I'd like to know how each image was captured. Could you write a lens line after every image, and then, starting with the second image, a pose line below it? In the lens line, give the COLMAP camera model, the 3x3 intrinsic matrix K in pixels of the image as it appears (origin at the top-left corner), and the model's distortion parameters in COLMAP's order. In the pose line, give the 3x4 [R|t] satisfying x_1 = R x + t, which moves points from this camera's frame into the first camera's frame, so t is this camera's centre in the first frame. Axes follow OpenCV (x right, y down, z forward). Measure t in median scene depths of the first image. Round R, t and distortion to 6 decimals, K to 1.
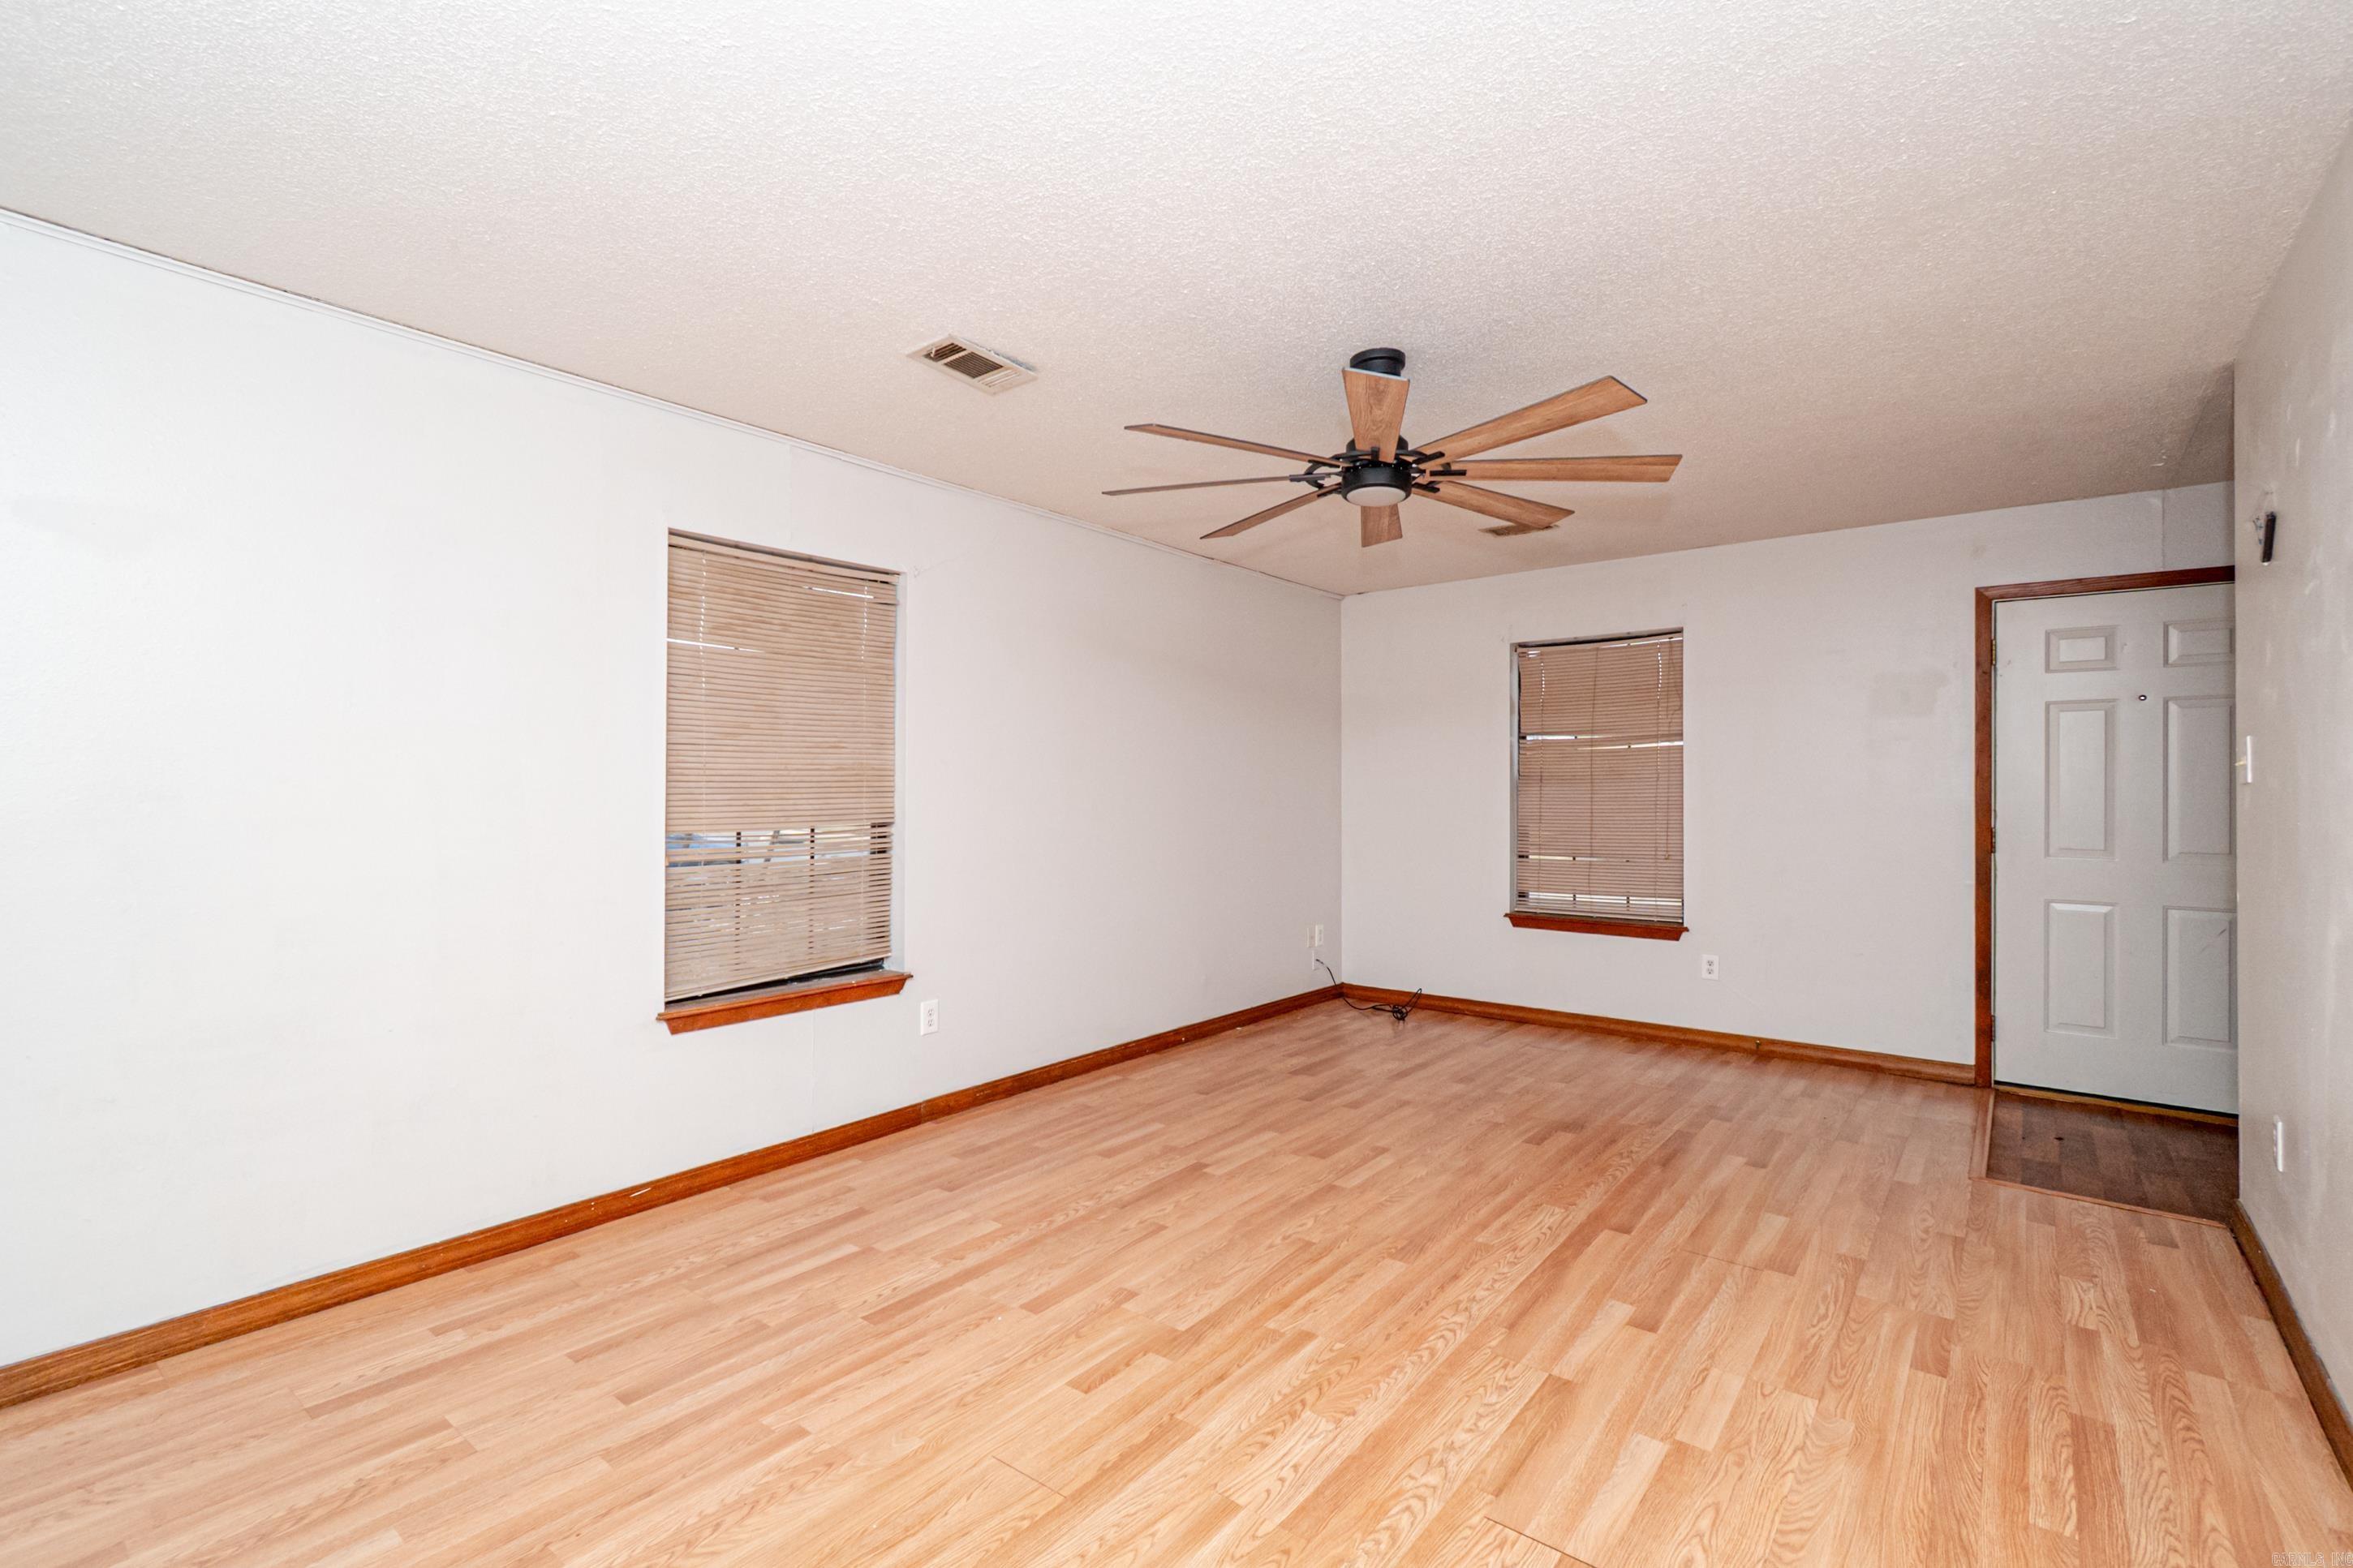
lens RADIAL K [[1050.8, 0, 1178.5], [0, 1050.8, 786.8], [0, 0, 1]] dist [0.009698, 0.000232]
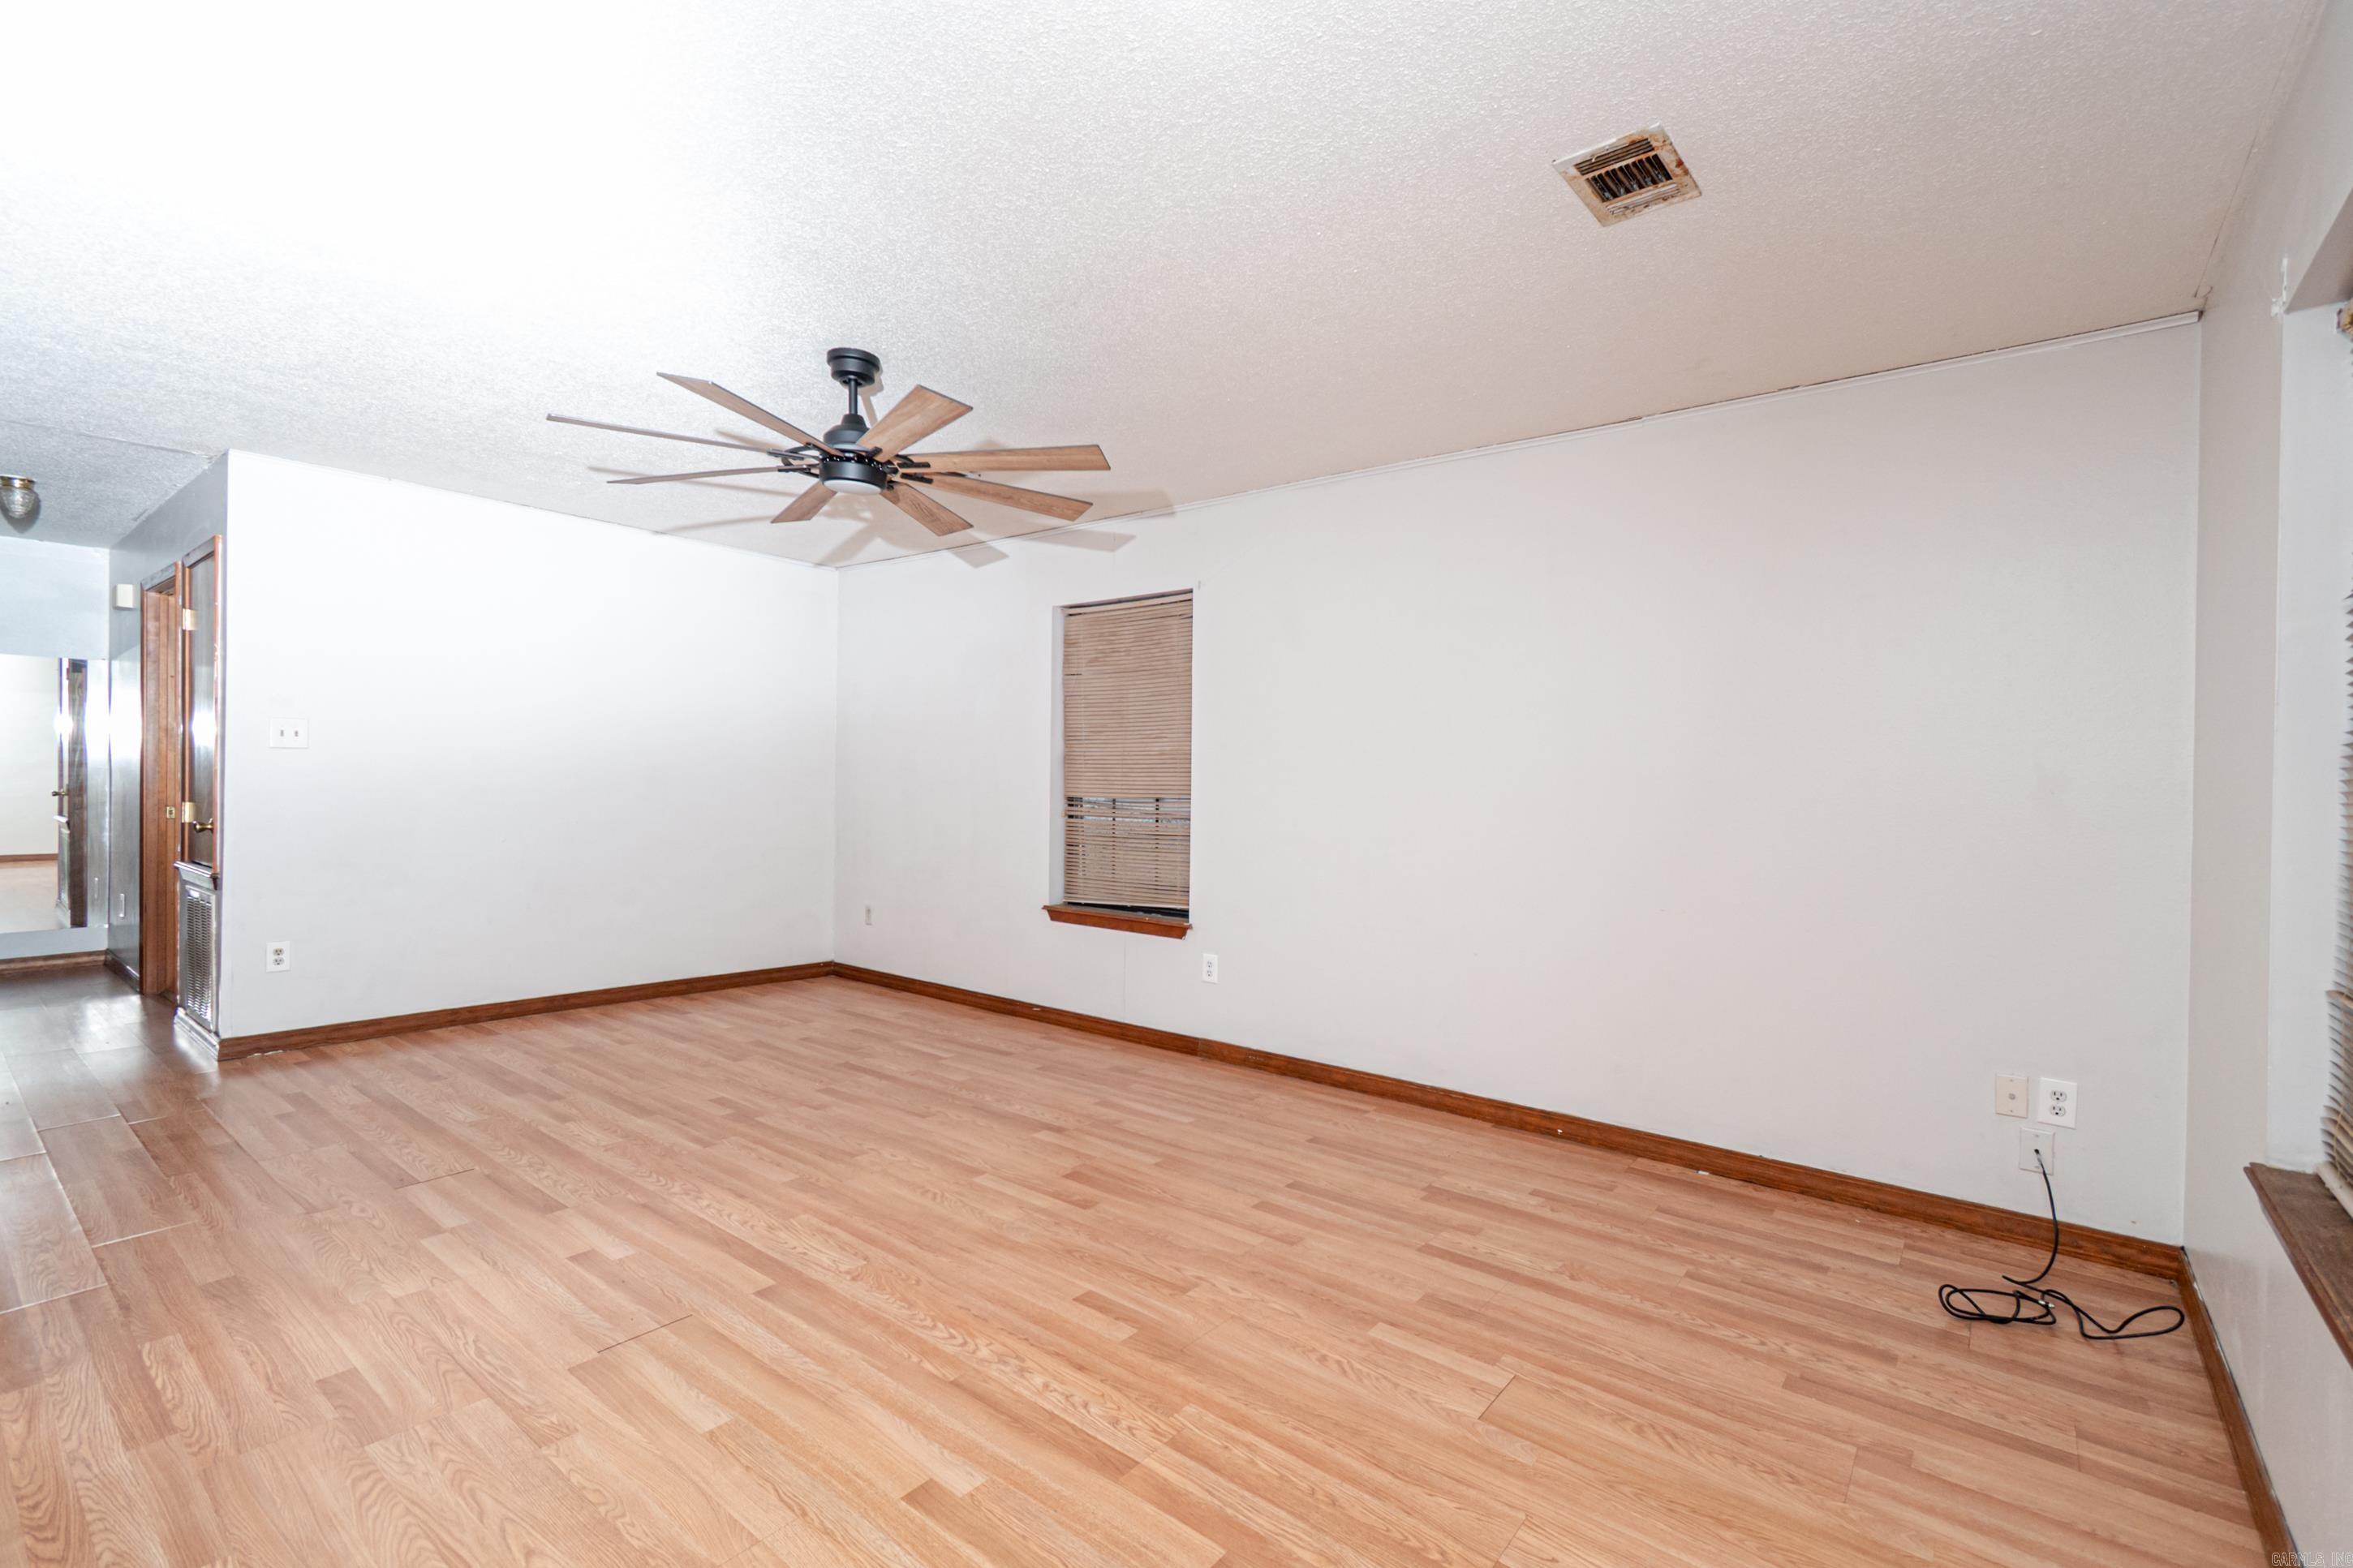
lens RADIAL K [[1050.8, 0, 1178.2], [0, 1050.8, 777.1], [0, 0, 1]] dist [0.009698, 0.000232]
pose [[-0.004059, 0.000366, -0.999992, 1.152859], [-0.012065, 0.999927, 0.000415, 0.013093], [0.999919, 0.012066, -0.004054, 1.223865]]
